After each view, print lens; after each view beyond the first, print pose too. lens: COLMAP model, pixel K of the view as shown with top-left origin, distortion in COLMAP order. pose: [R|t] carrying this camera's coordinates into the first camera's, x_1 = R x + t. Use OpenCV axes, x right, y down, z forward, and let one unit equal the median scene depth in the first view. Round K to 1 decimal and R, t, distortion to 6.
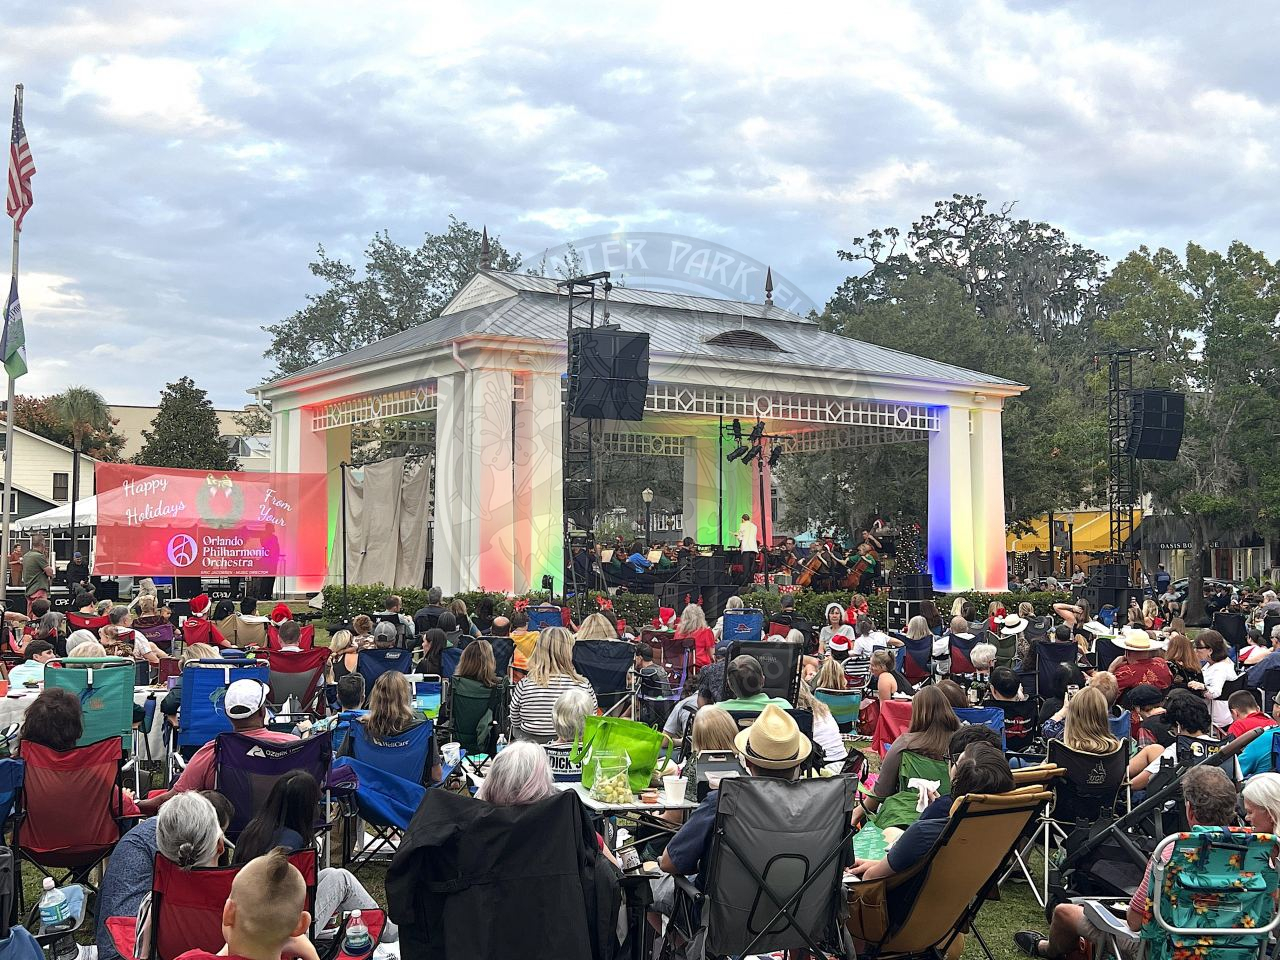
lens RADIAL K [[1651.8, 0, 640.0], [0, 1651.8, 480.0], [0, 0, 1]] dist [0.011238, 0.011969]
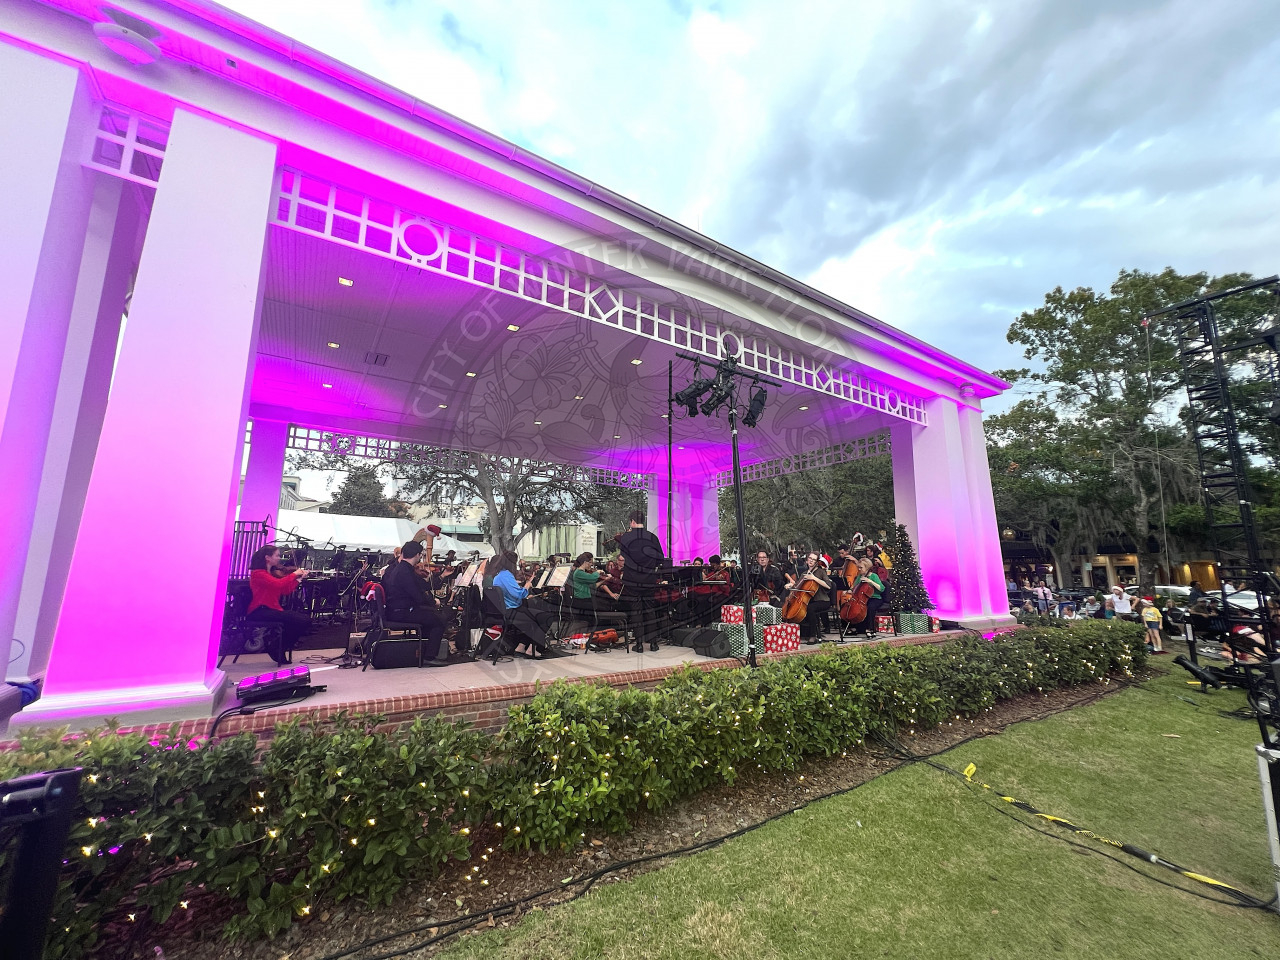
lens RADIAL K [[514.8, 0, 643.3], [0, 514.8, 485.1], [0, 0, 1]] dist [0.000148, -0.000051]
pose [[0.999504, 0.000083, -0.031505, 0.044297], [-0.003611, 0.993707, -0.111953, 0.033308], [0.031297, 0.112012, 0.993214, 0.775133]]
